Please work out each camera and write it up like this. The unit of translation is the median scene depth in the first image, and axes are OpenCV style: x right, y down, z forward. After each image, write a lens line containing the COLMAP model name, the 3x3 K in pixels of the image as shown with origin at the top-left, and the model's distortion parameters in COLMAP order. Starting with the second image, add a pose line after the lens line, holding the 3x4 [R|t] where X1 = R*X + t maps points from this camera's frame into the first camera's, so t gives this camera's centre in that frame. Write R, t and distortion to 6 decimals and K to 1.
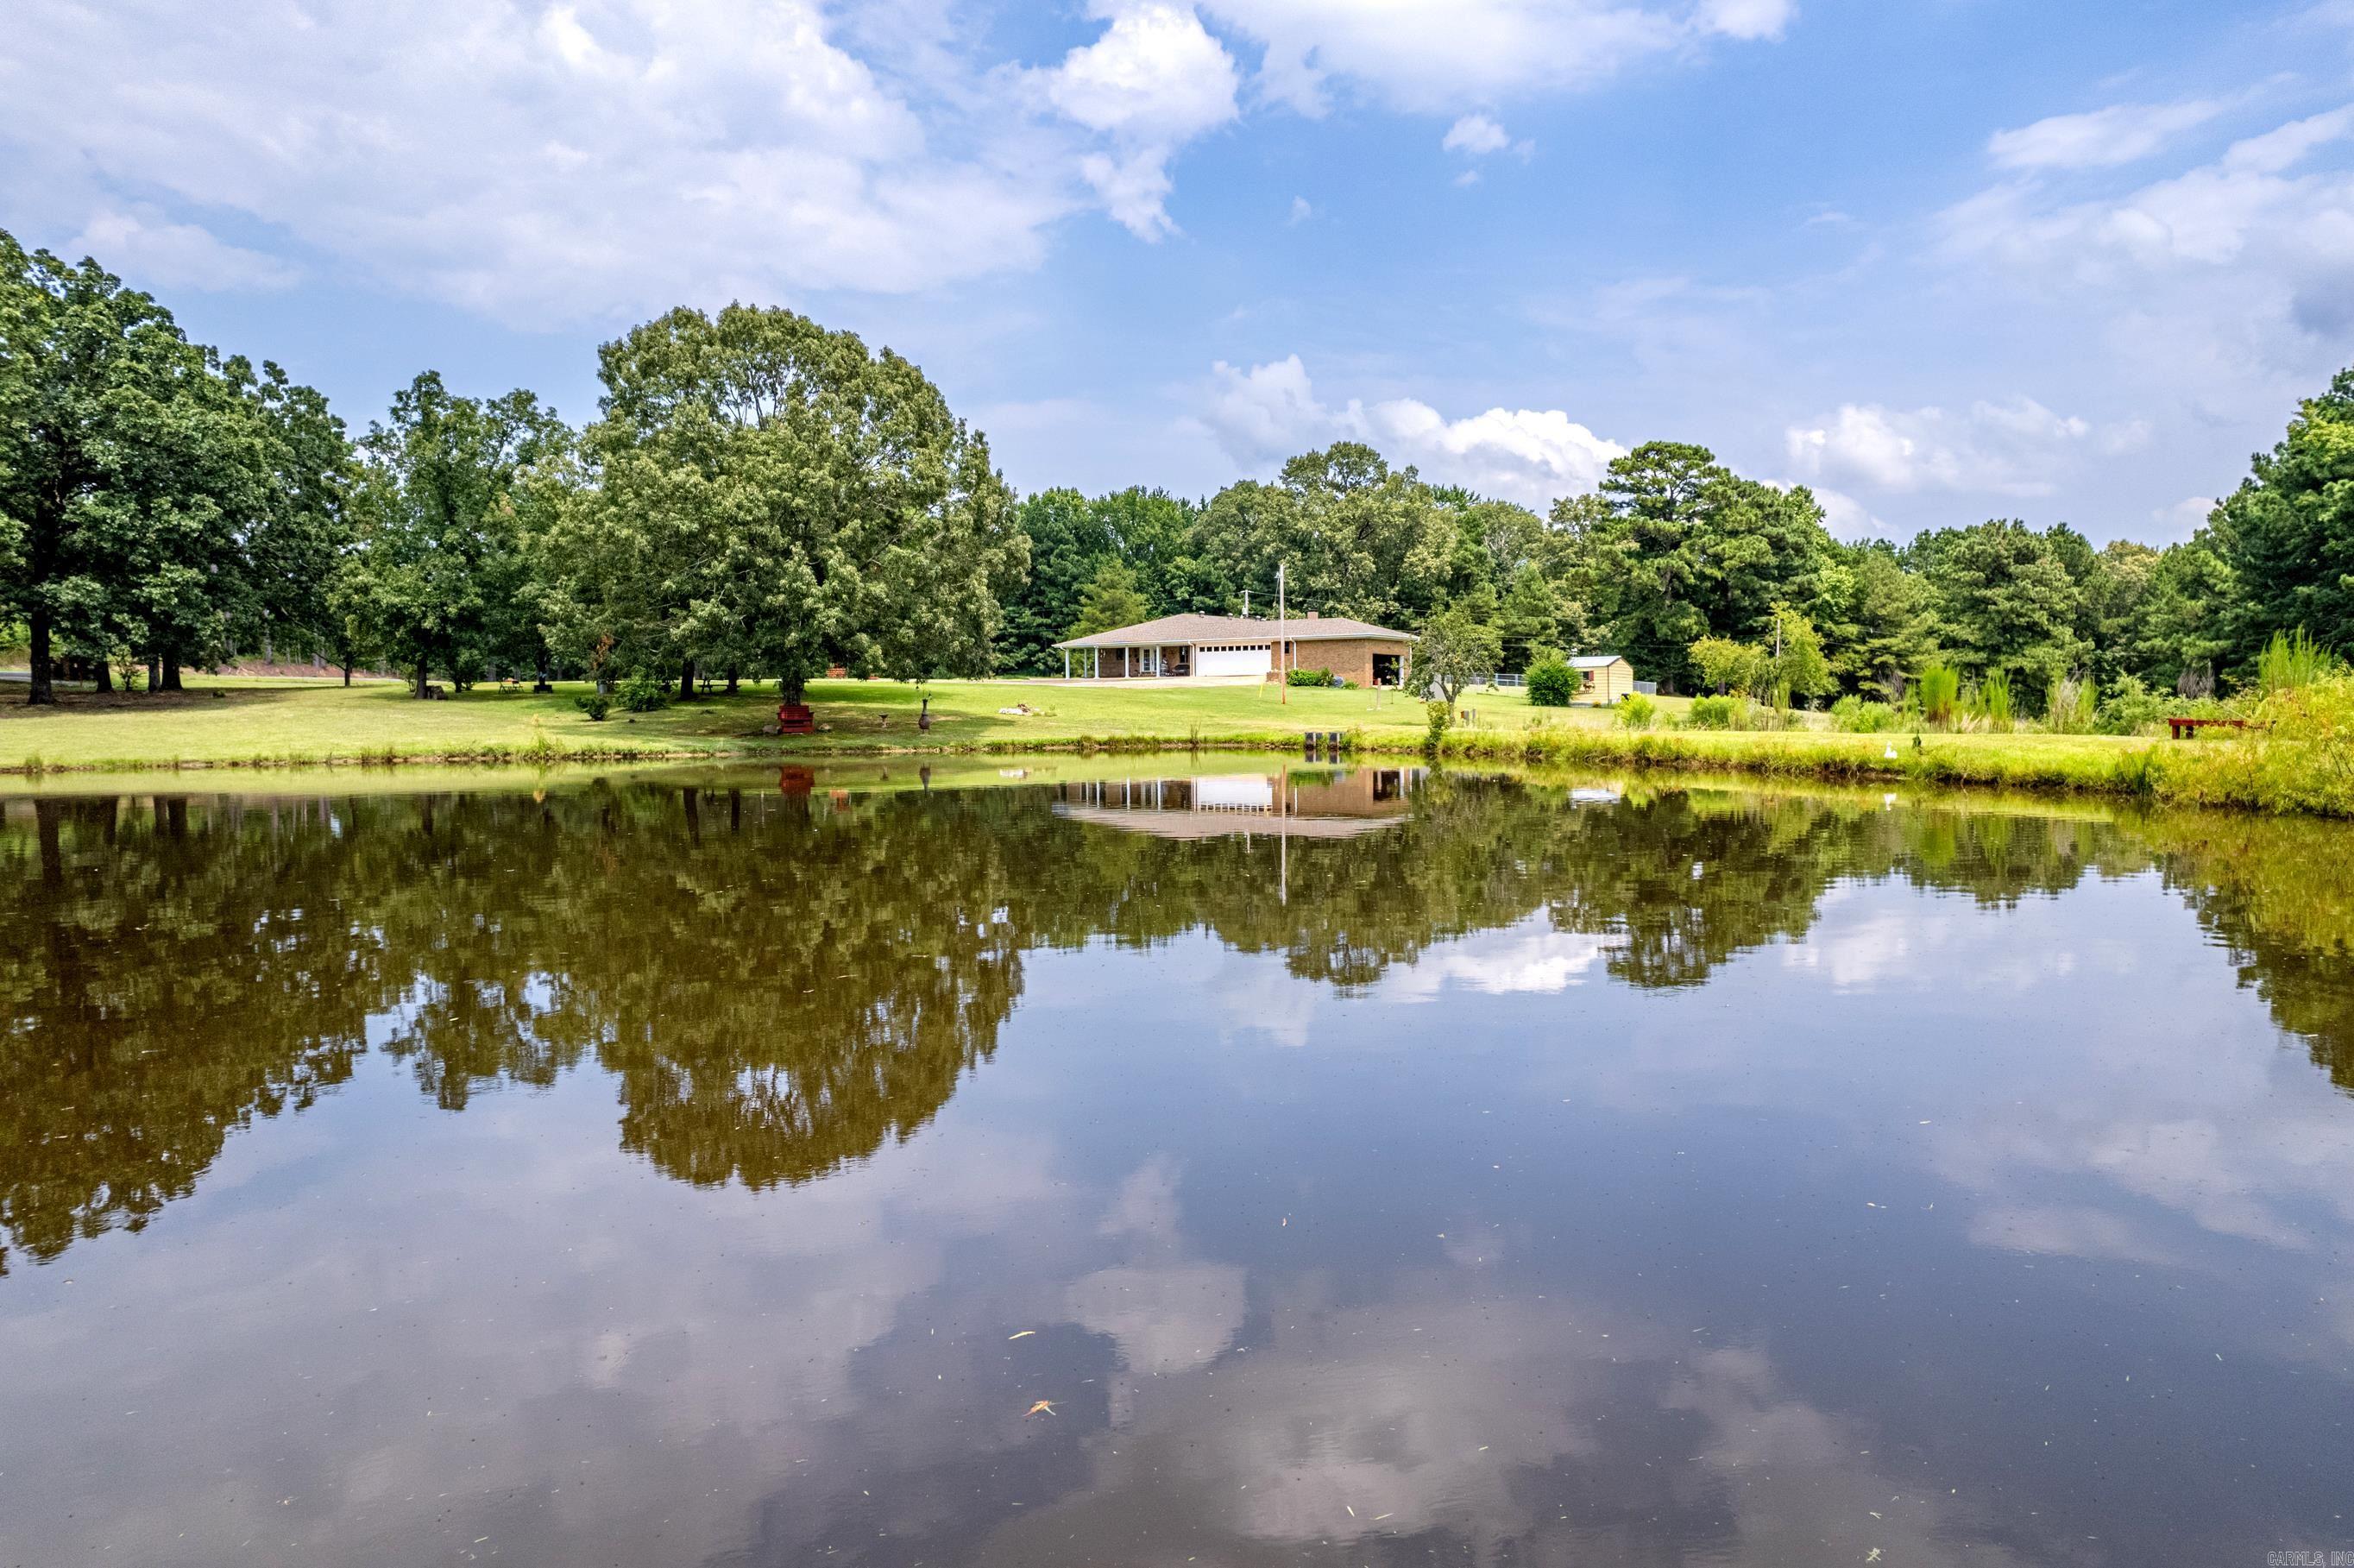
lens RADIAL K [[1593.3, 0, 1177.0], [0, 1593.3, 784.0], [0, 0, 1]] dist [-0.045434, 0.081310]
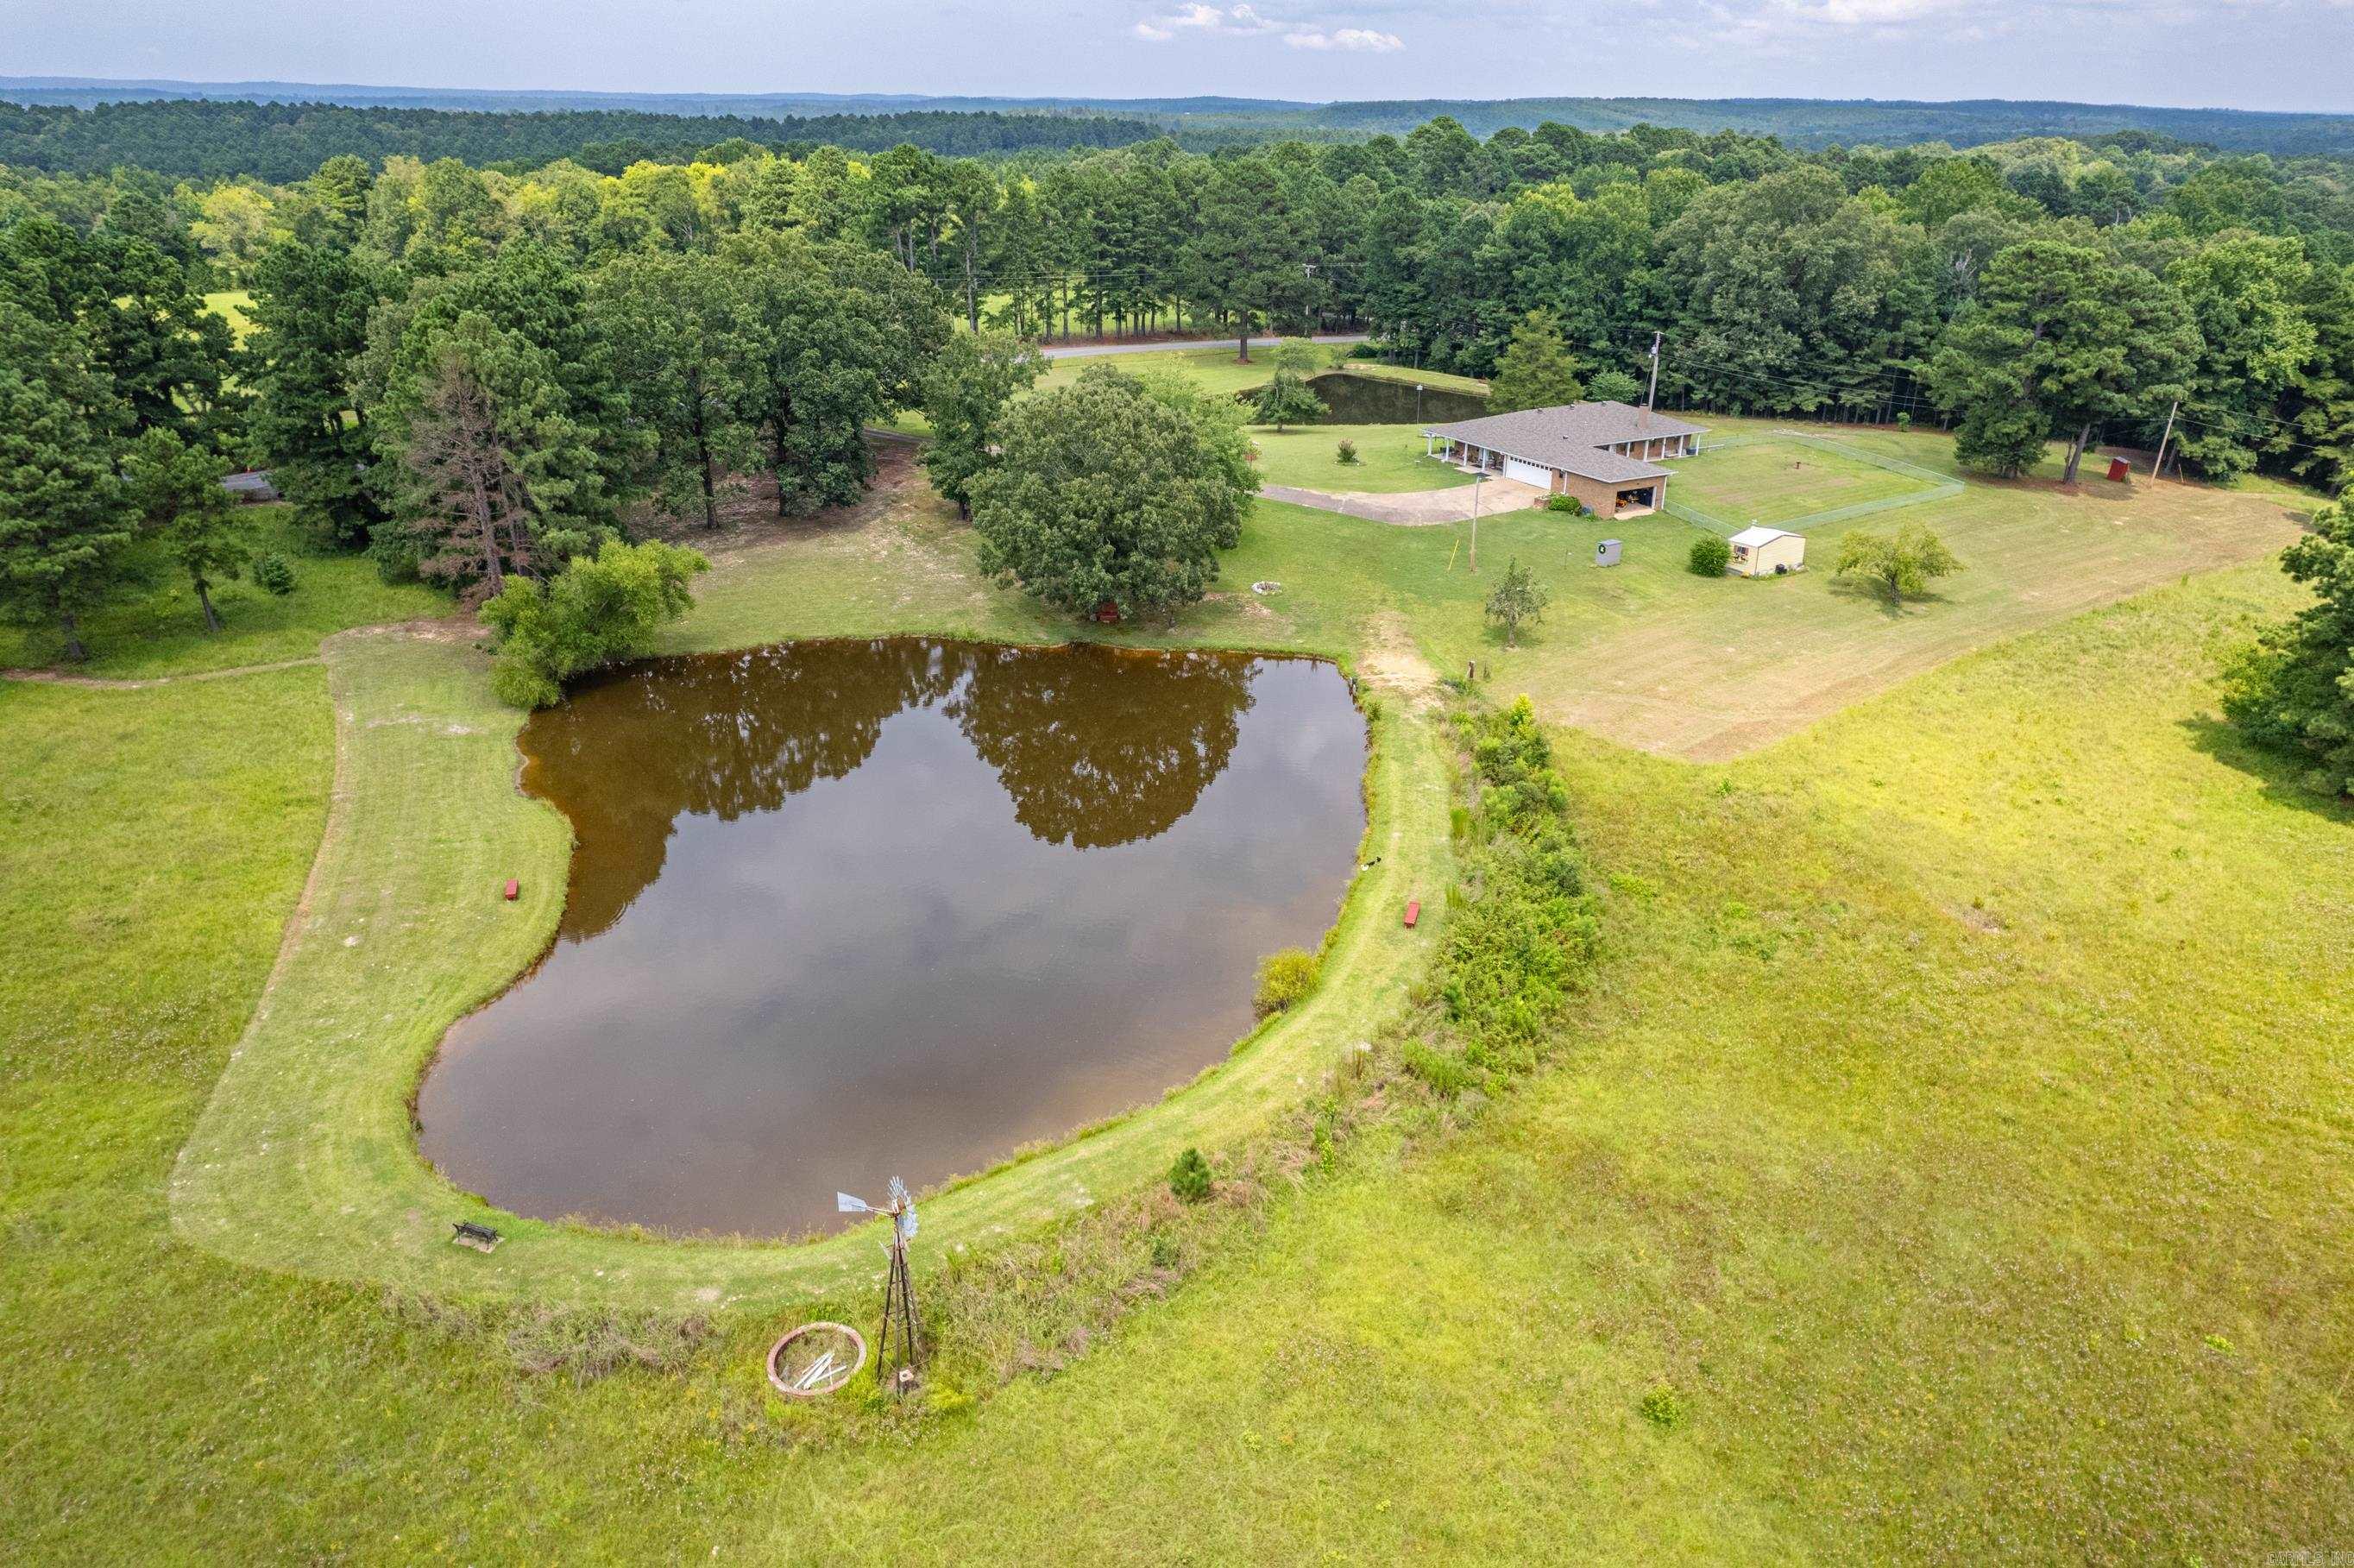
lens RADIAL K [[1593.3, 0, 1177.0], [0, 1593.3, 784.0], [0, 0, 1]] dist [-0.045434, 0.081310]
pose [[0.899067, 0.185960, -0.396355, 0.486579], [-0.034808, 0.932806, 0.358694, -0.423689], [0.436425, -0.308694, 0.845128, -0.465010]]
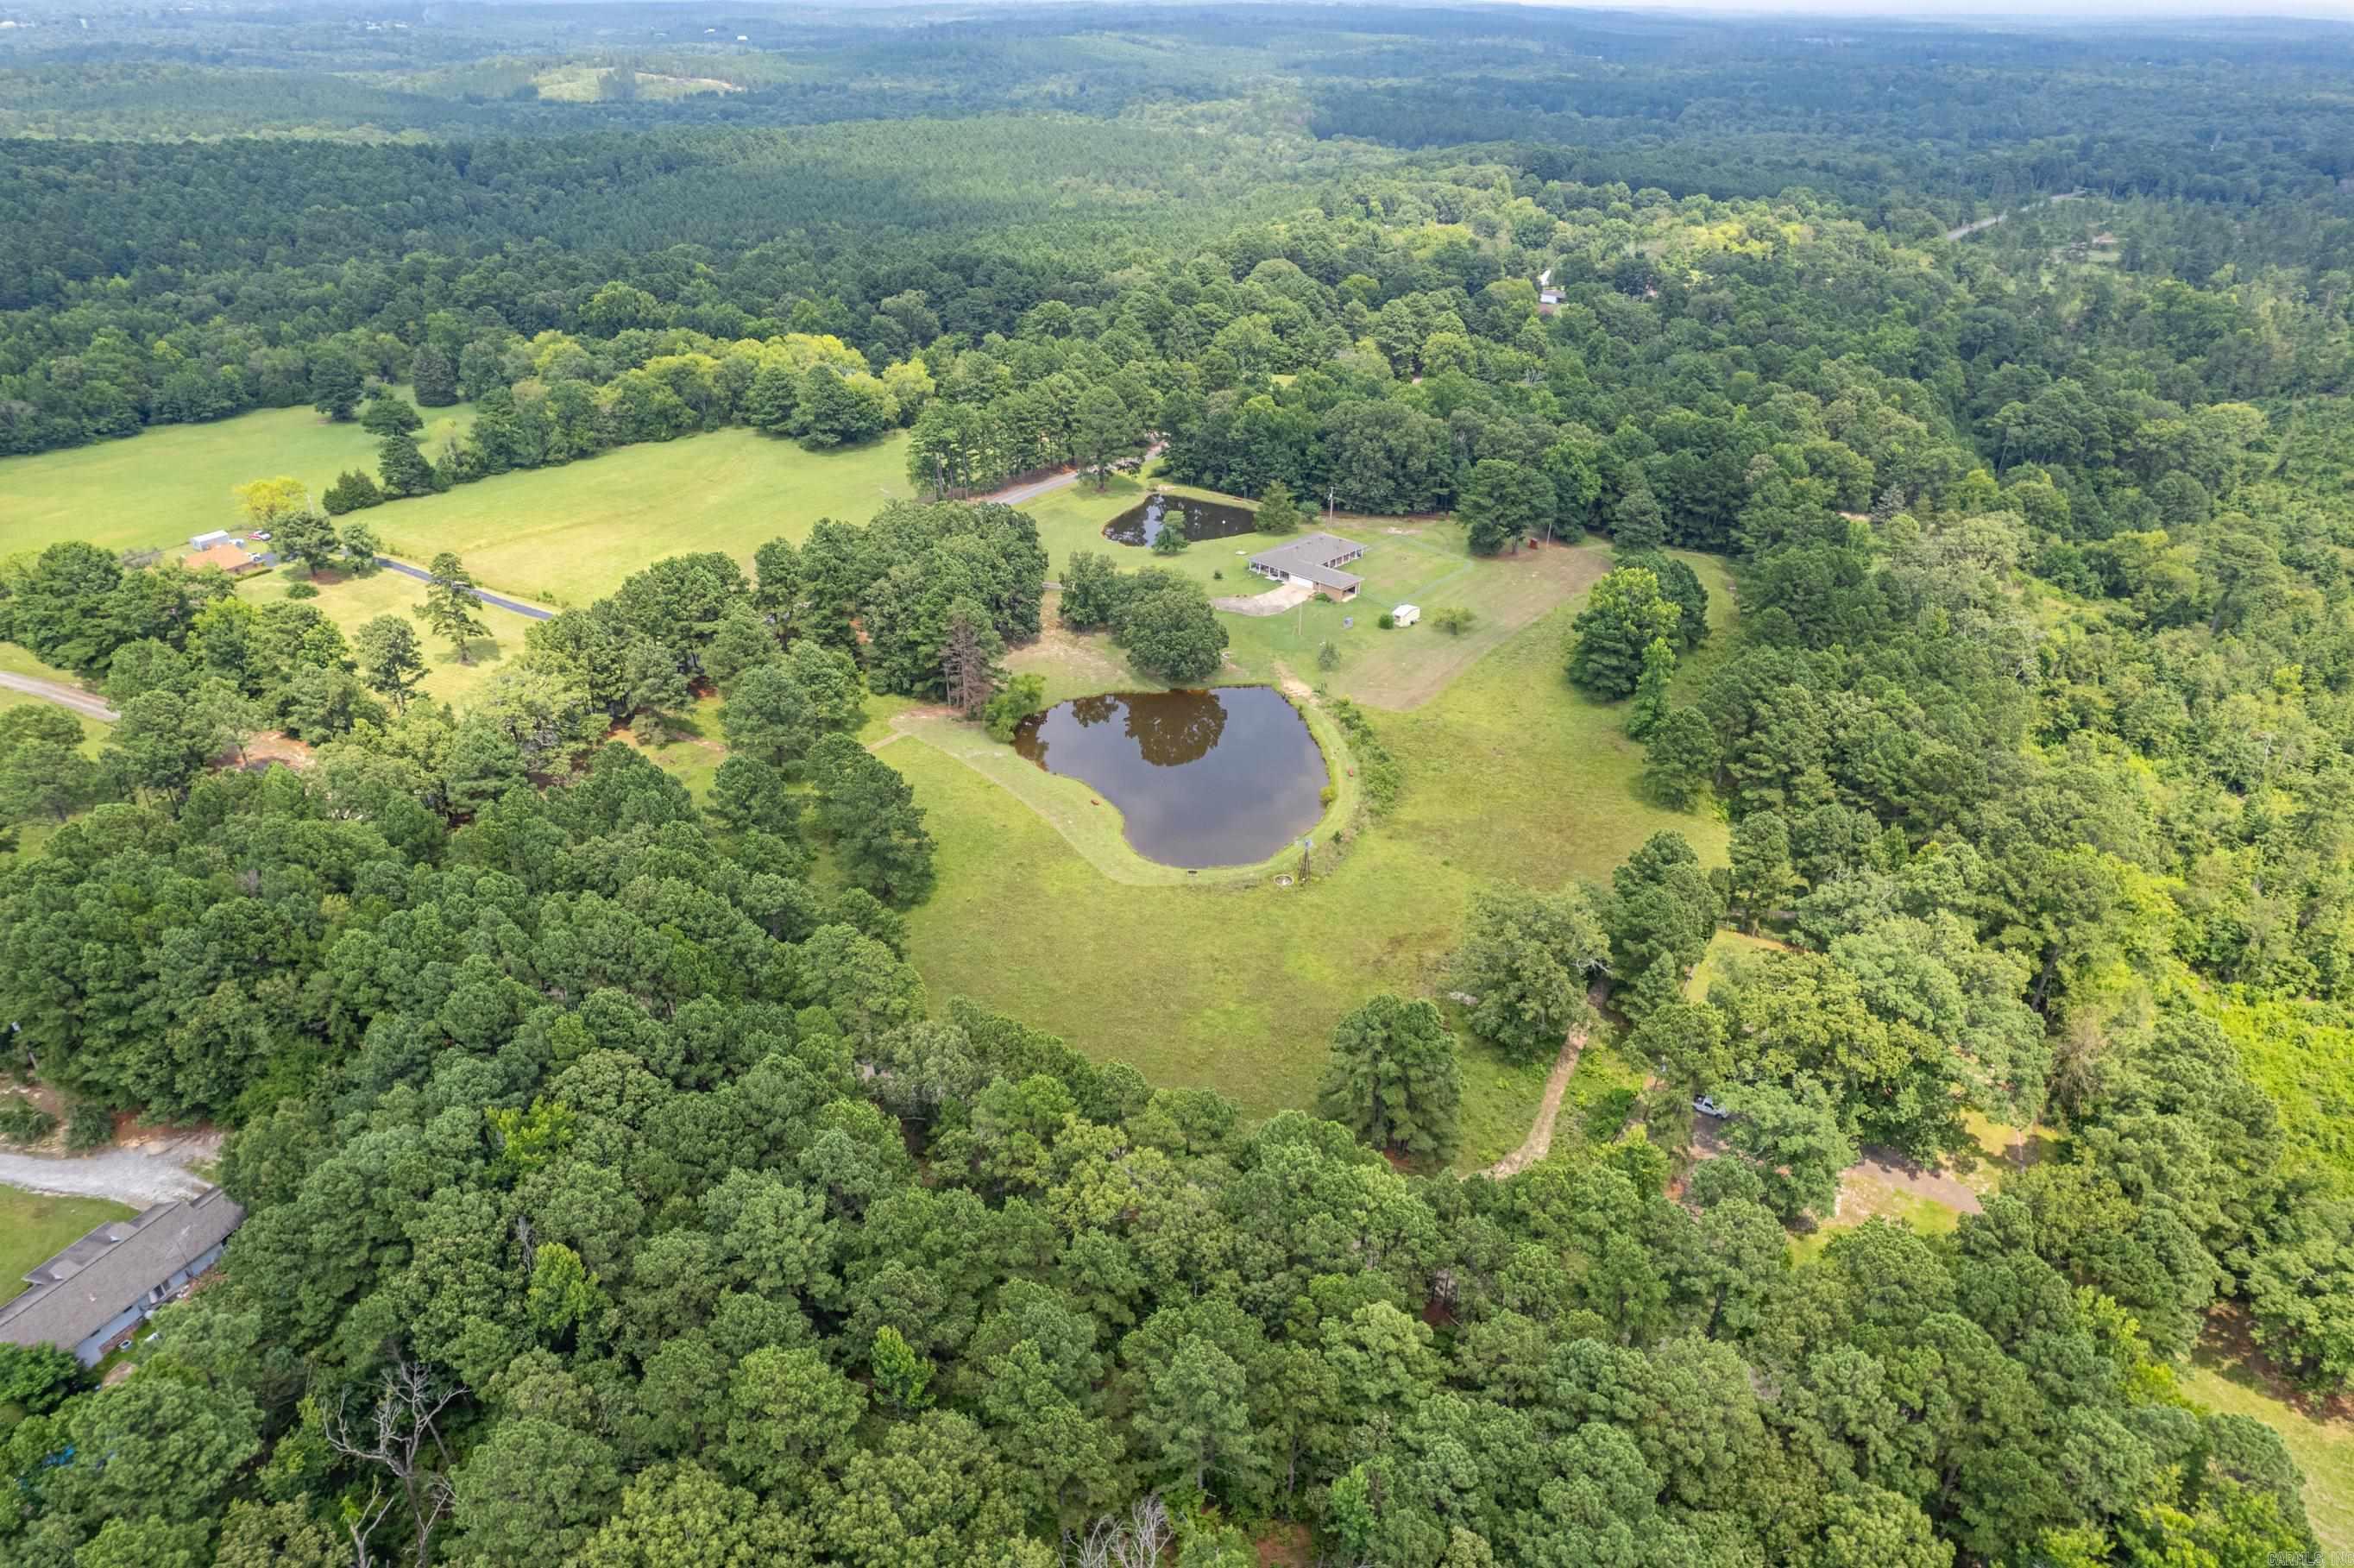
lens RADIAL K [[1593.3, 0, 1177.0], [0, 1593.3, 784.0], [0, 0, 1]] dist [-0.045434, 0.081310]
pose [[0.987428, 0.087217, -0.131828, 0.334923], [-0.024379, 0.908048, 0.418156, -1.394889], [0.156176, -0.409685, 0.898759, -2.723251]]
